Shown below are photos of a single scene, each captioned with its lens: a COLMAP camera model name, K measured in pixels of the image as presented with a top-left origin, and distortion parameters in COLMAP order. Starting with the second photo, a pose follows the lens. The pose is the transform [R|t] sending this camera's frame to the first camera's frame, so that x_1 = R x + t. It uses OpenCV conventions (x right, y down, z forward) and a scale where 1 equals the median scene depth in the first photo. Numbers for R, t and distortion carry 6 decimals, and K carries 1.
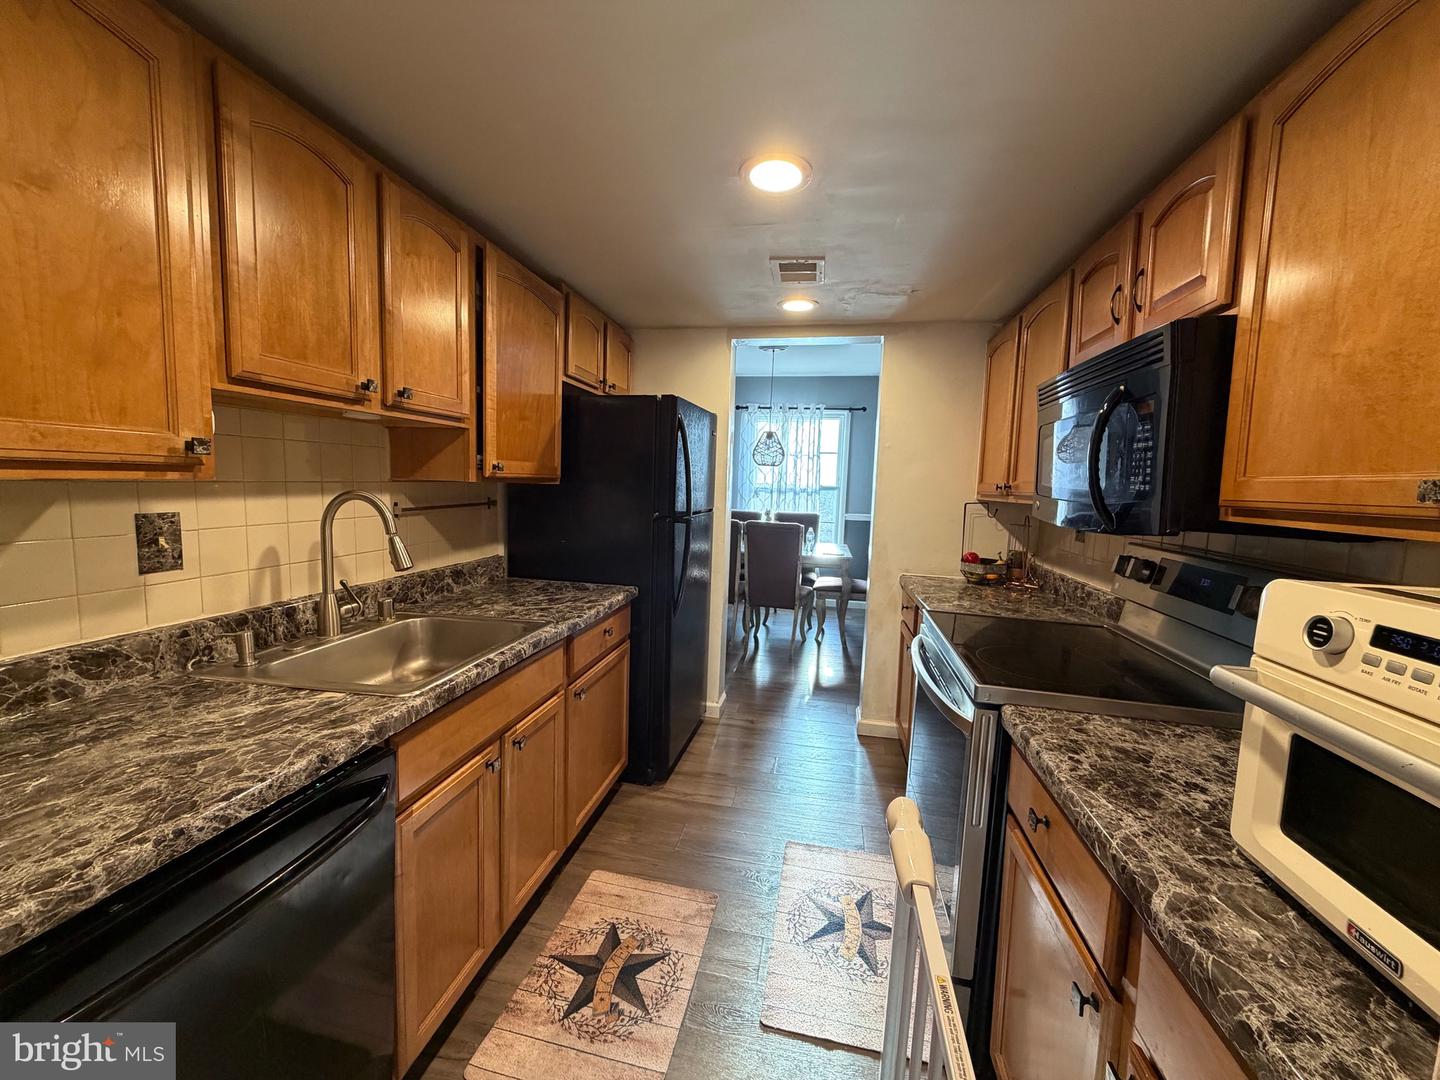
lens RADIAL K [[574.1, 0, 716.7], [0, 574.1, 535.5], [0, 0, 1]] dist [0.001160, 0.000261]
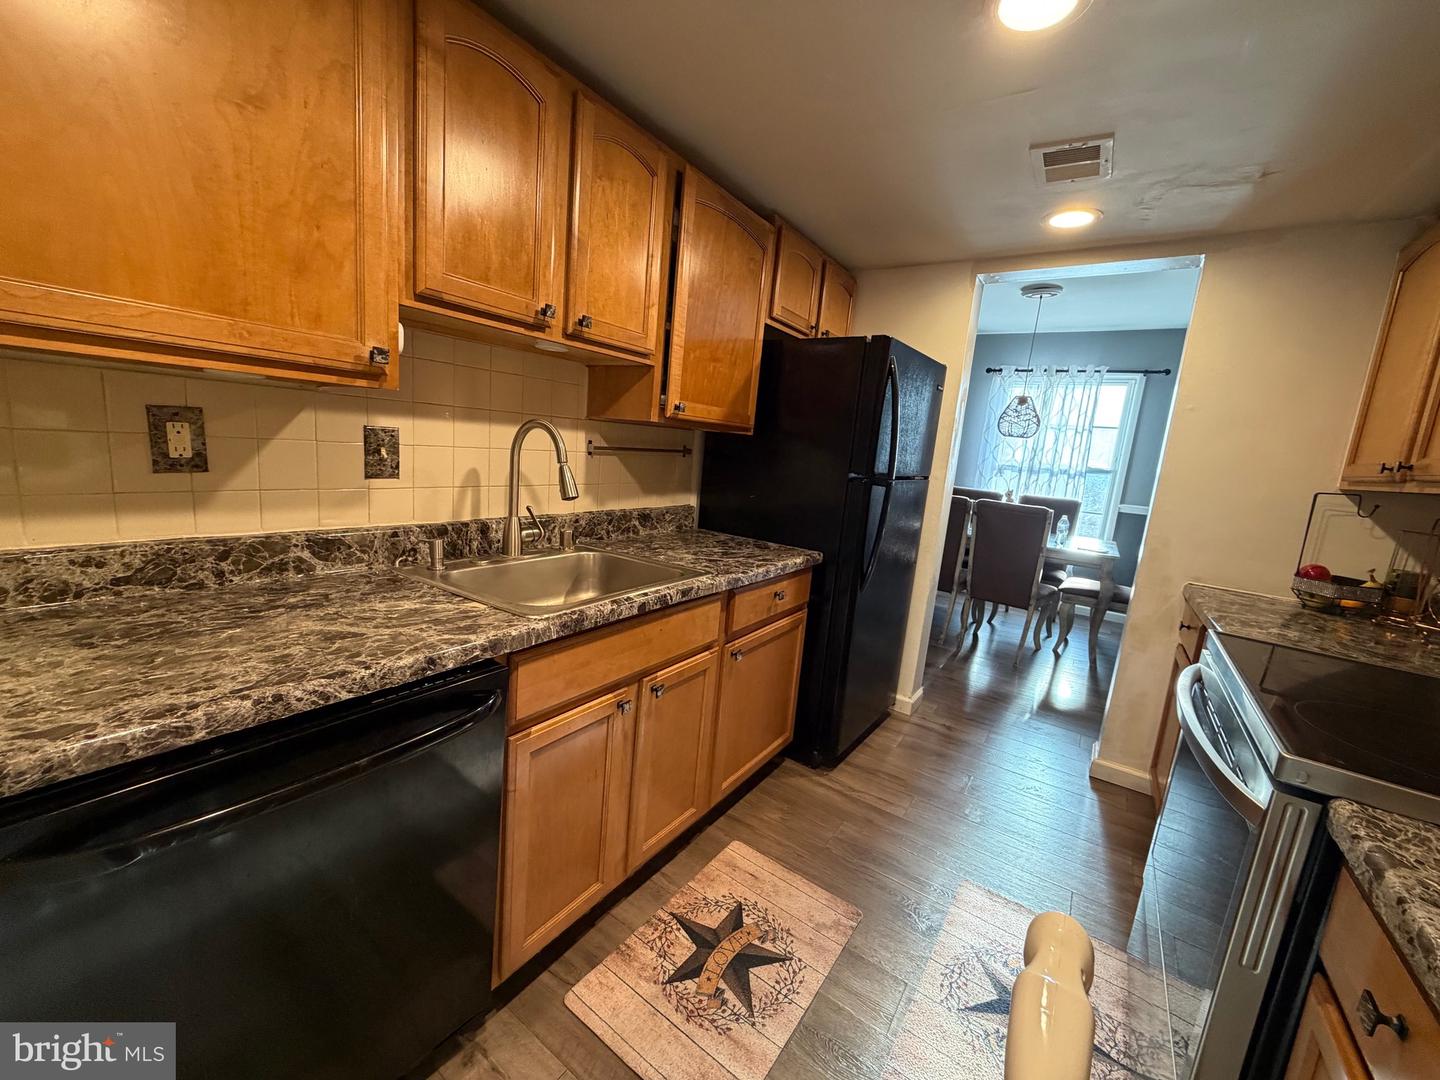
lens RADIAL K [[574.1, 0, 717.1], [0, 574.1, 538.0], [0, 0, 1]] dist [0.001160, 0.000261]
pose [[0.916597, 0.110734, -0.384171, 0.081933], [-0.093037, 0.993577, 0.064411, 0.035007], [0.388836, -0.023297, 0.921012, 0.152455]]
